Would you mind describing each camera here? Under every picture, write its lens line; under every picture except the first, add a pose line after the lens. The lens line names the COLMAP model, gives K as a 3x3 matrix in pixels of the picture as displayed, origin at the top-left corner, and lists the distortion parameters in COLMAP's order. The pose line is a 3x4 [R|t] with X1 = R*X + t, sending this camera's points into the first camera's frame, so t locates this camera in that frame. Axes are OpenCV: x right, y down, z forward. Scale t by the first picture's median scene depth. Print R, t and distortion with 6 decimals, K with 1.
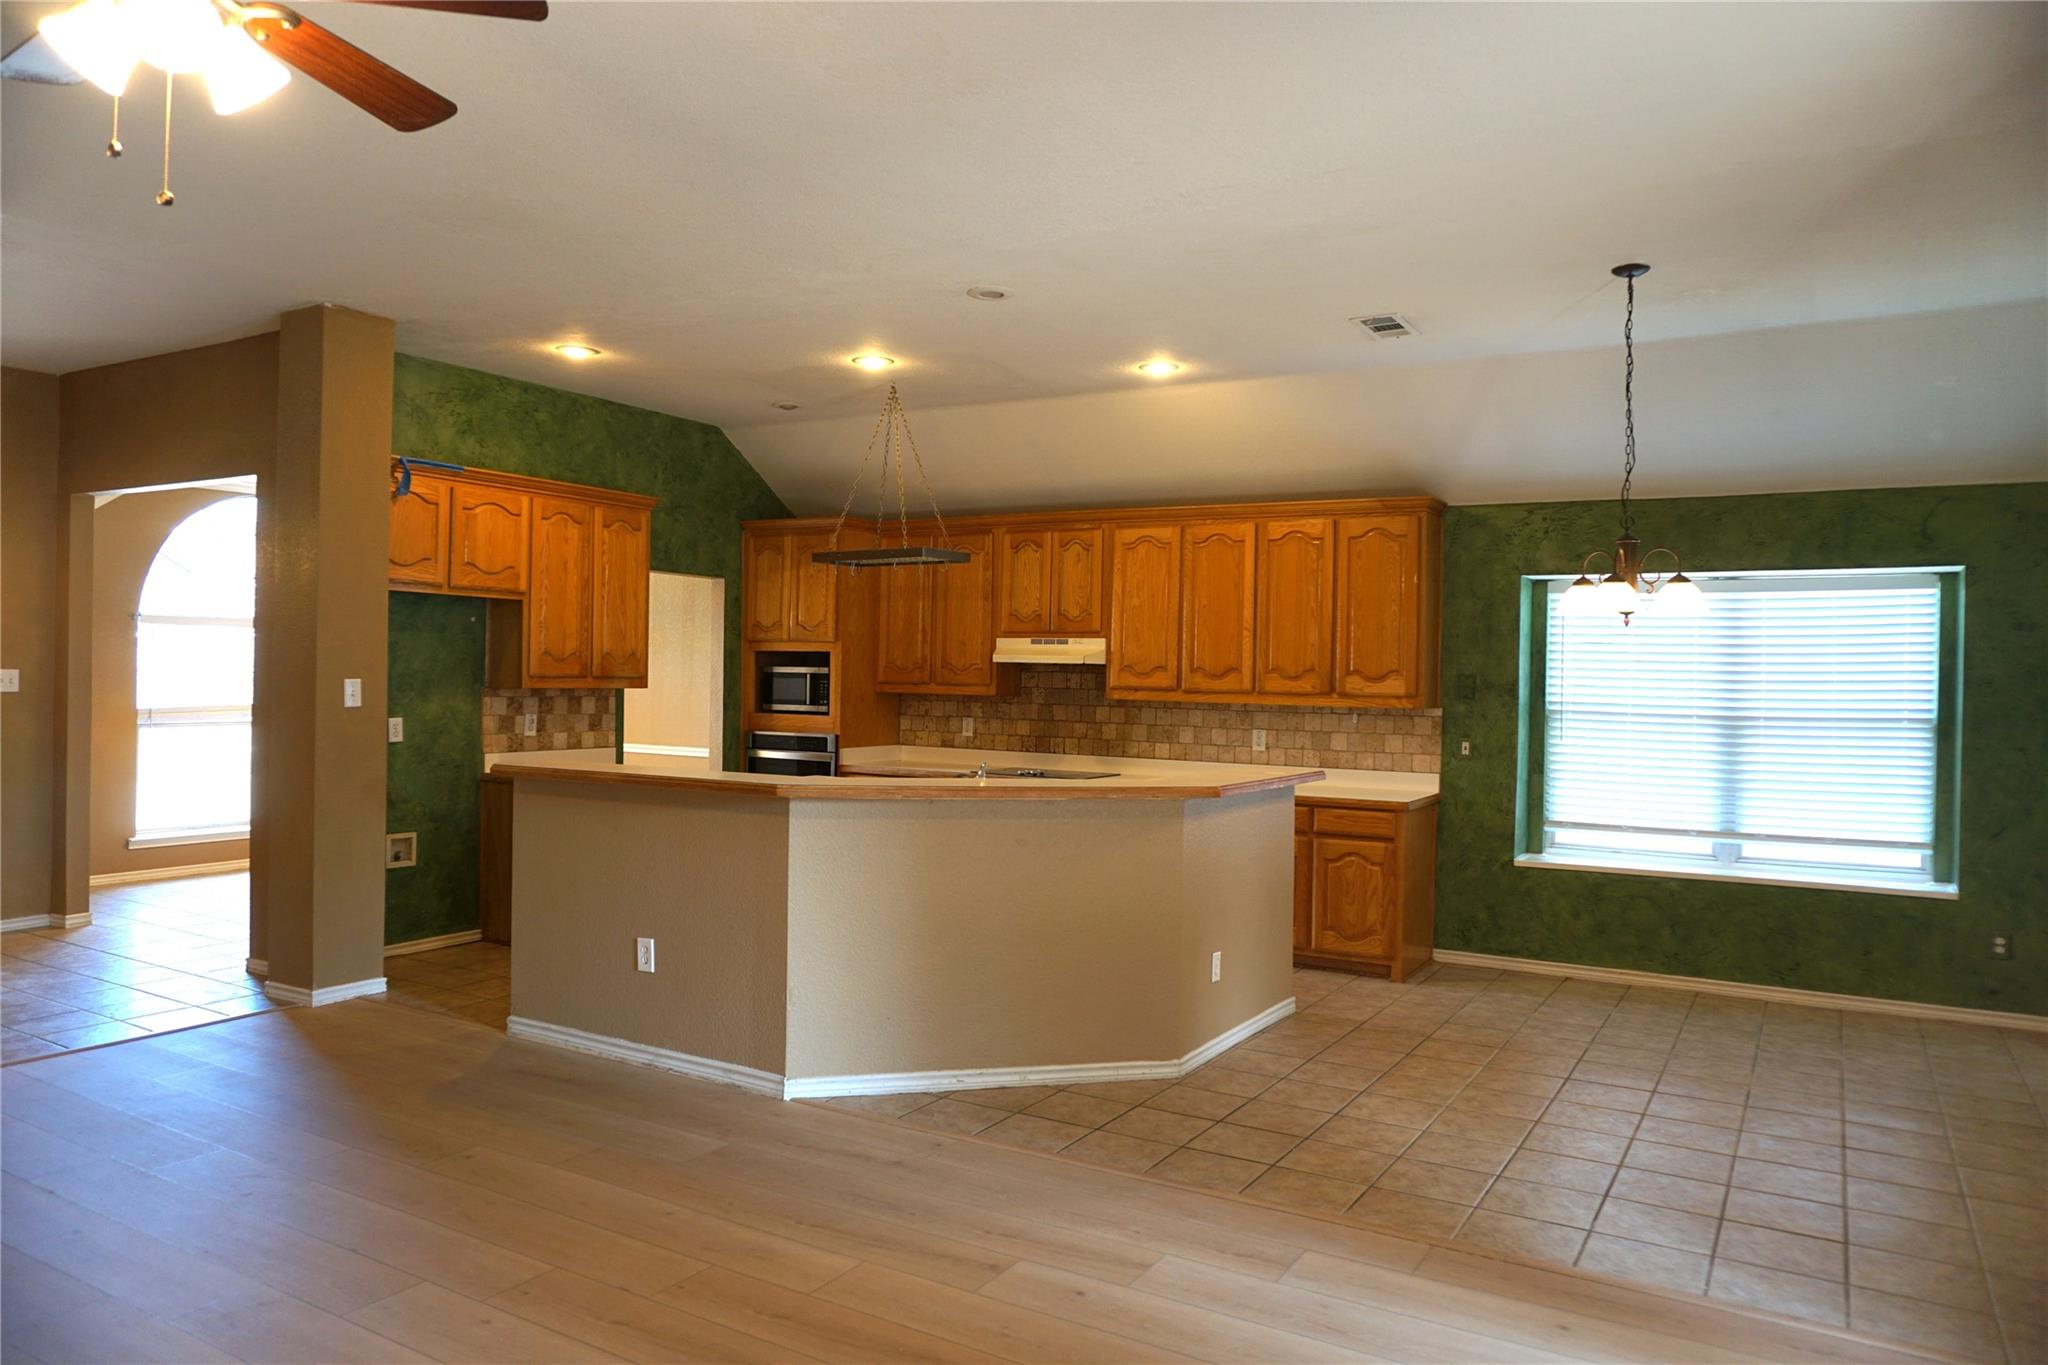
lens RADIAL K [[1382.5, 0, 1027.6], [0, 1382.5, 686.8], [0, 0, 1]] dist [-0.043699, 0.013746]
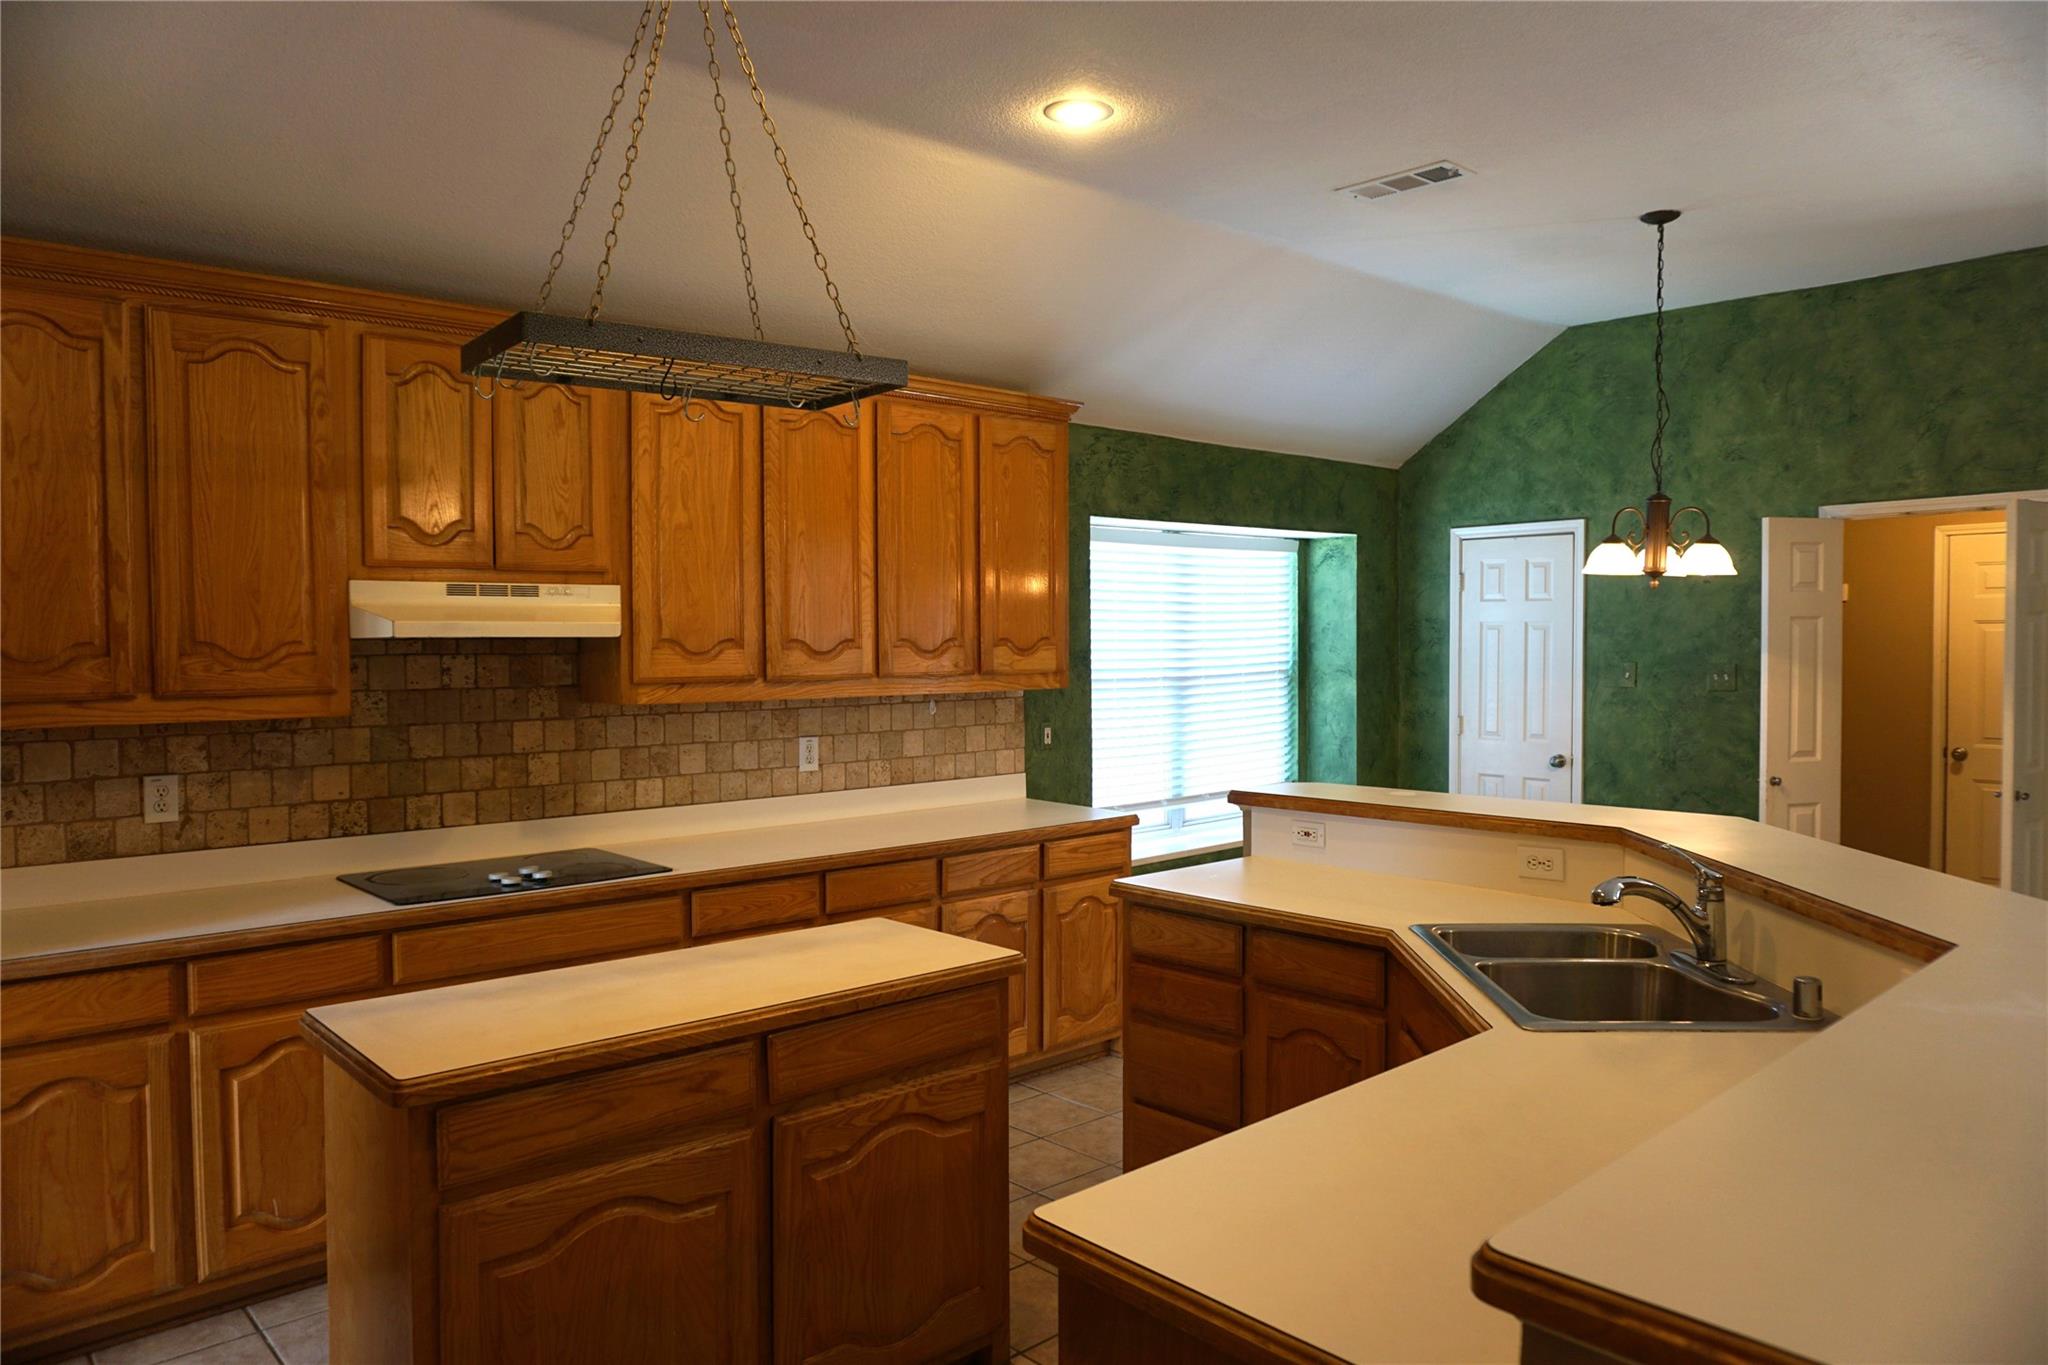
lens RADIAL K [[1382.5, 0, 1022.5], [0, 1382.5, 669.6], [0, 0, 1]] dist [-0.043699, 0.013746]
pose [[0.281728, -0.045591, 0.958411, -0.381961], [0.018143, 0.998945, 0.042186, -0.022647], [-0.959323, 0.005503, 0.282258, 0.710426]]
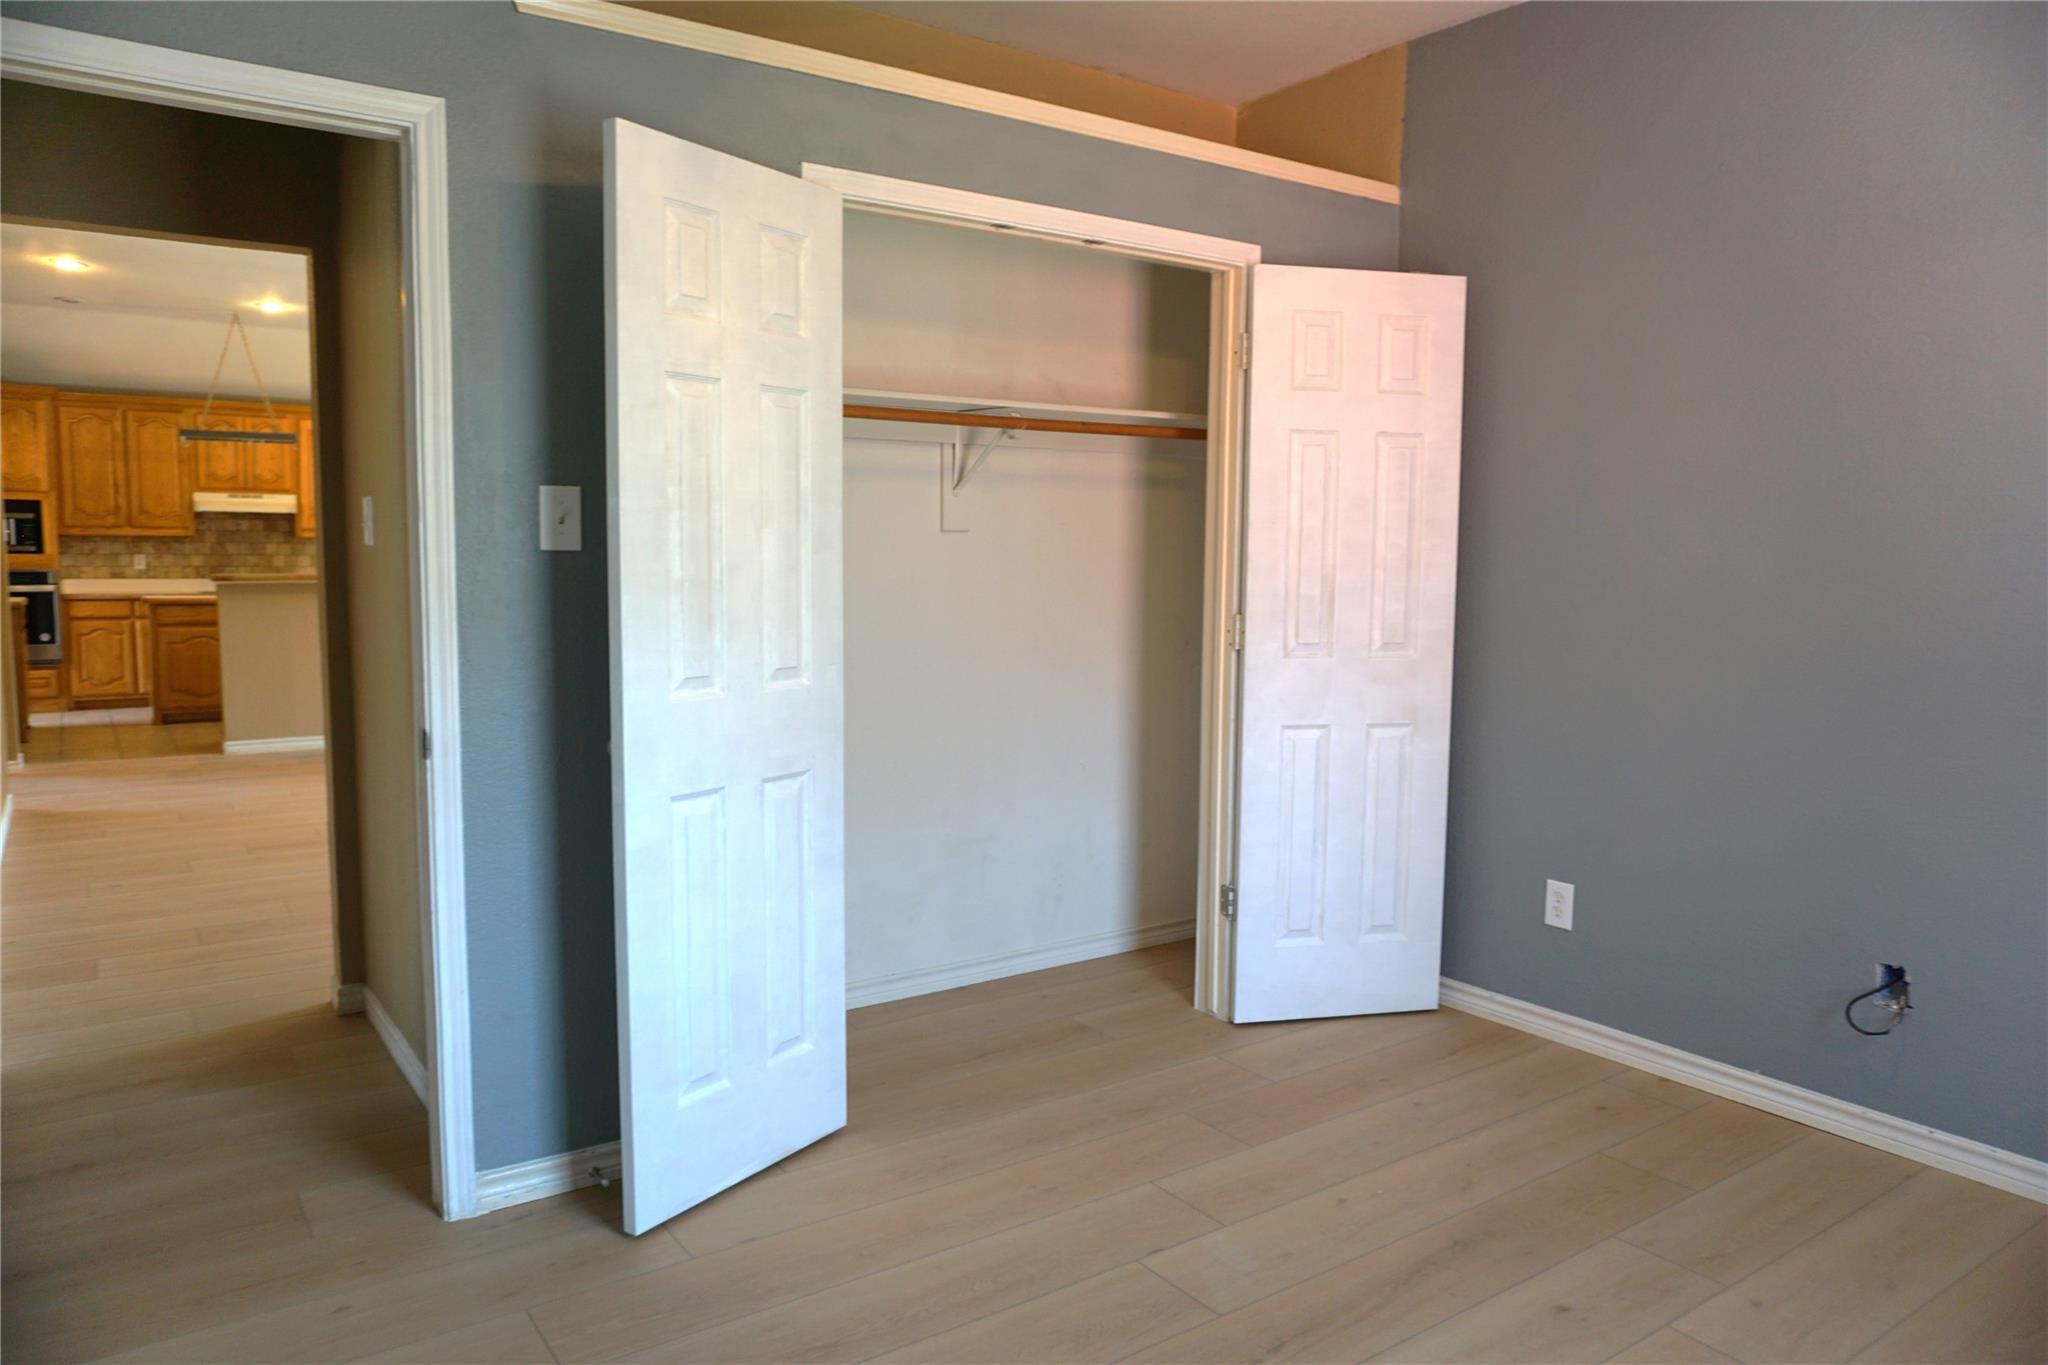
lens RADIAL K [[1382.5, 0, 1024.9], [0, 1382.5, 680.2], [0, 0, 1]] dist [-0.043699, 0.013746]
pose [[0.404379, -0.094065, 0.909741, -0.943680], [0.007749, 0.995014, 0.099438, 0.021234], [-0.914559, -0.033161, 0.403092, -0.276735]]
